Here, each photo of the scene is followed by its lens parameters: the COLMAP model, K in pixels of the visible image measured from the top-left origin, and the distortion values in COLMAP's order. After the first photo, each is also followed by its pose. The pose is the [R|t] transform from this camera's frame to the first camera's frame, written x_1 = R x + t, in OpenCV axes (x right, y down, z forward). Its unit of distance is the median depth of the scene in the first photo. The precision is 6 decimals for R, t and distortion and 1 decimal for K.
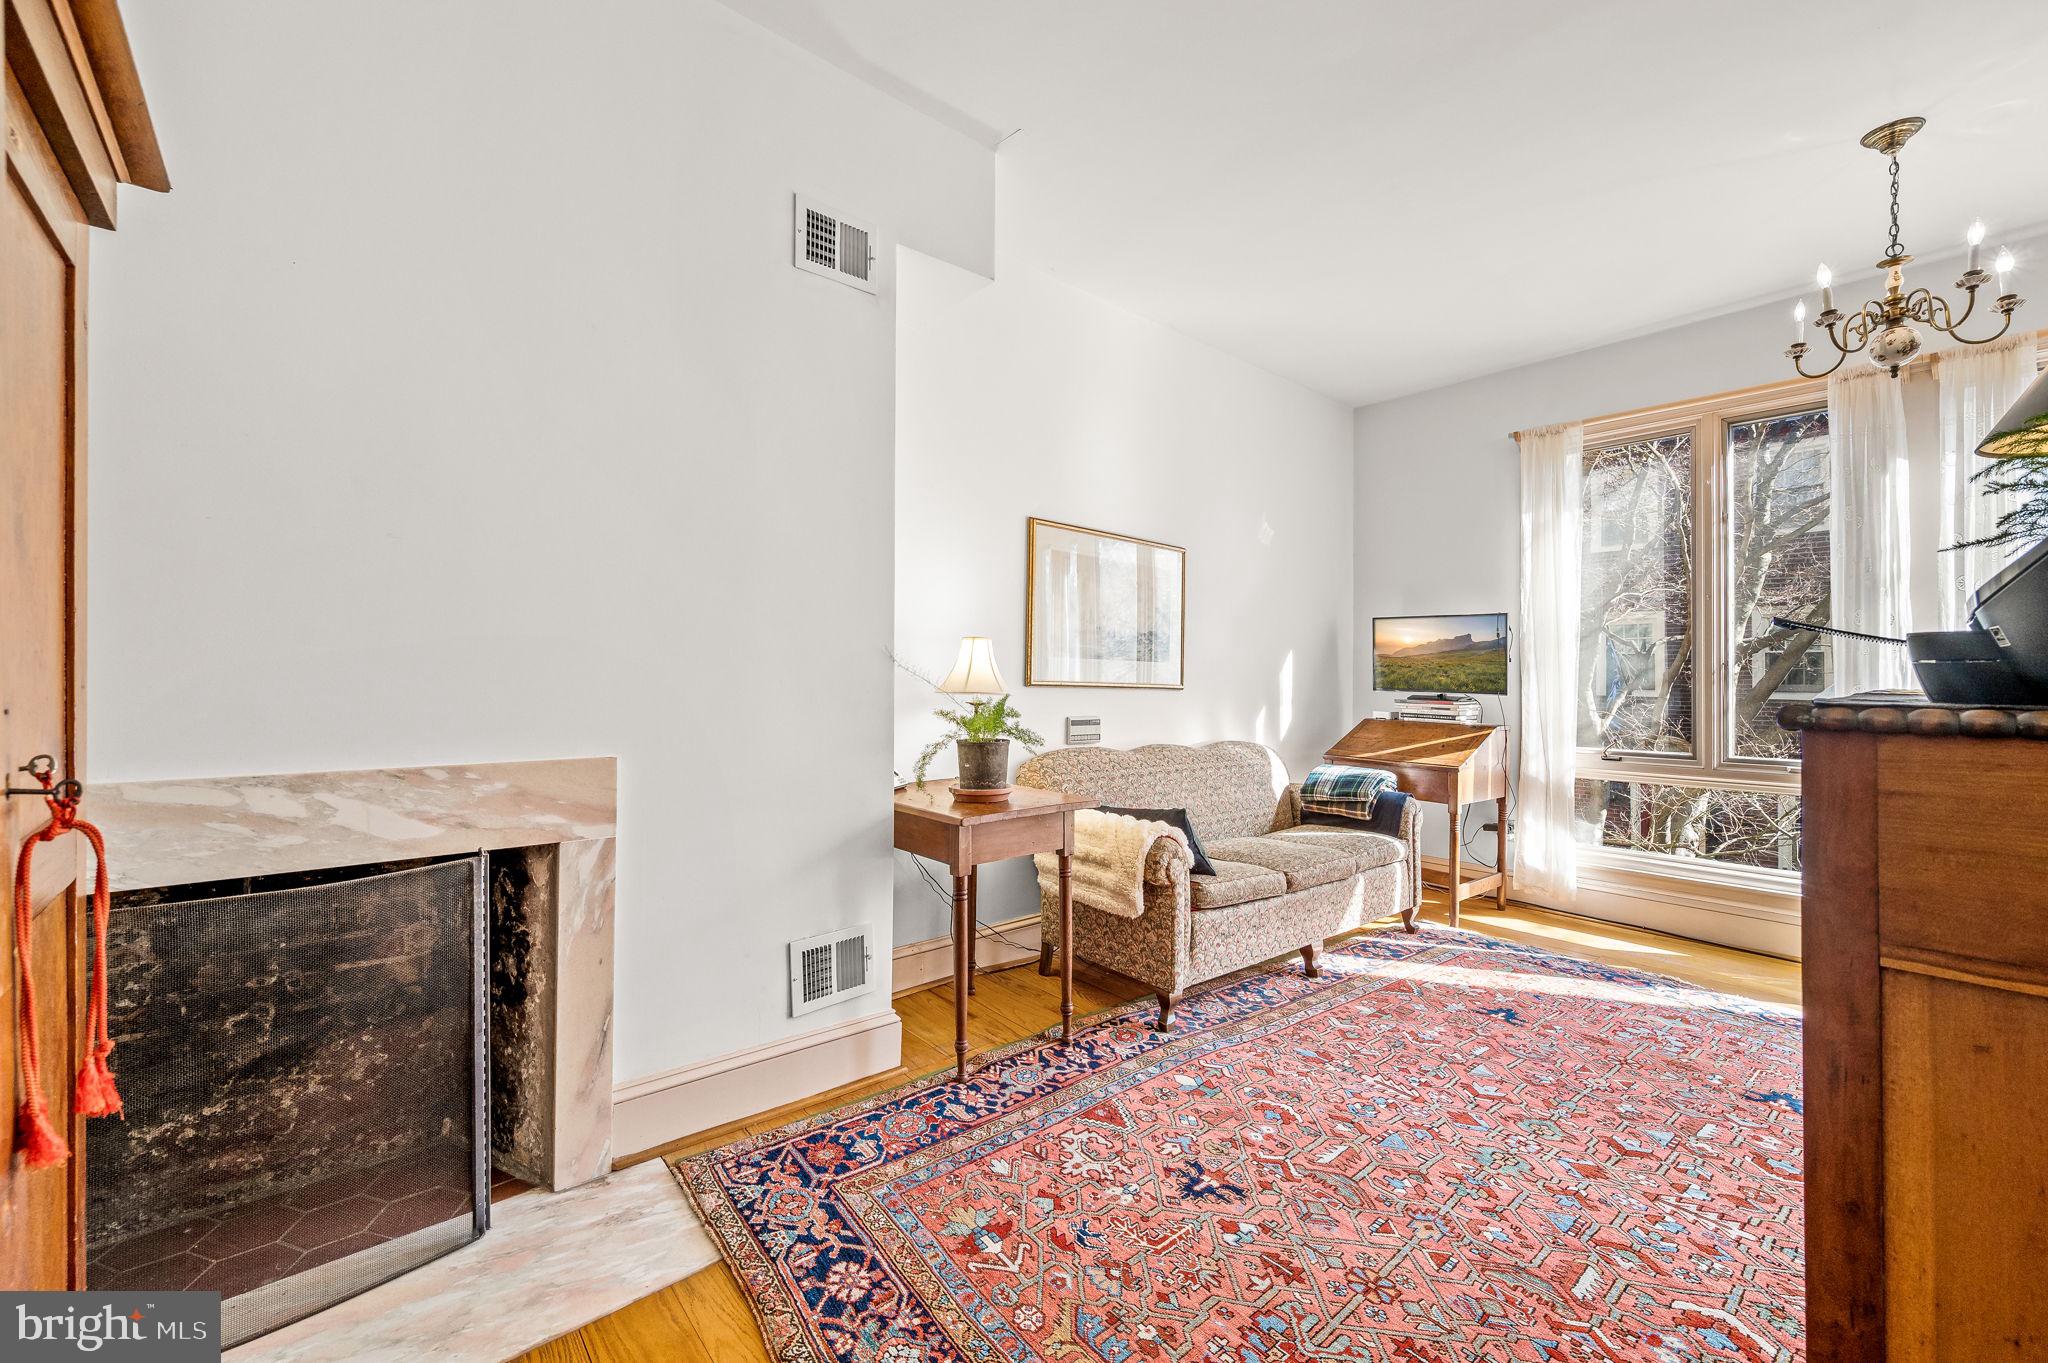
lens RADIAL K [[810.7, 0, 1025.6], [0, 810.7, 674.7], [0, 0, 1]] dist [-0.001008, 0.000150]
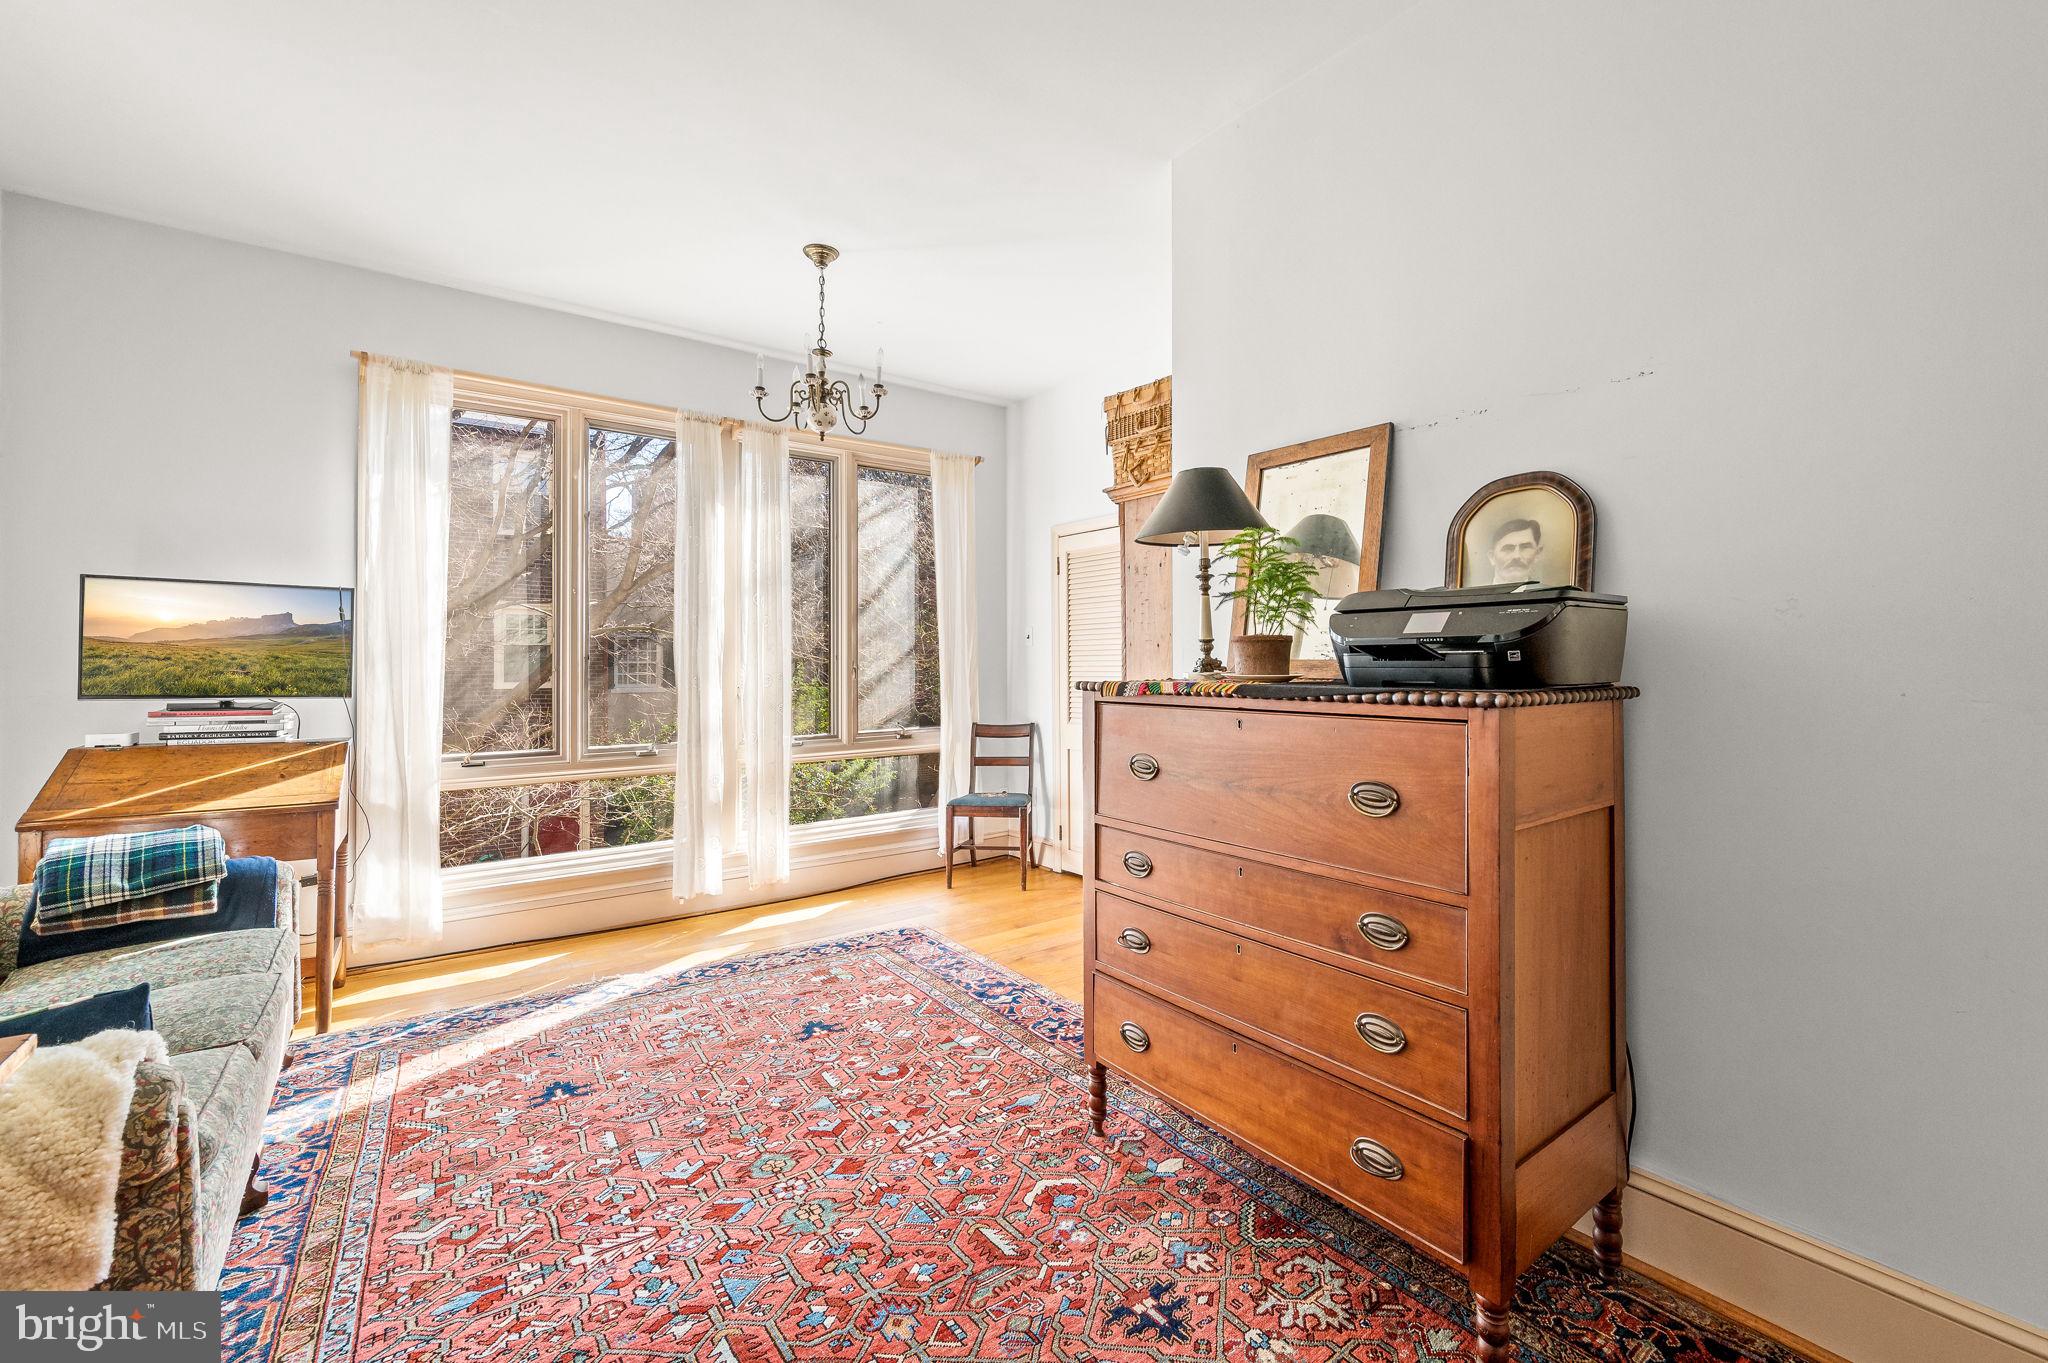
lens RADIAL K [[857.1, 0, 1025.3], [0, 857.1, 665.8], [0, 0, 1]] dist [-0.002249, -0.000048]
pose [[0.060887, -0.003081, 0.998140, -0.181839], [0.003399, 0.999990, 0.002879, -0.005140], [-0.998139, 0.003217, 0.060896, 0.375282]]
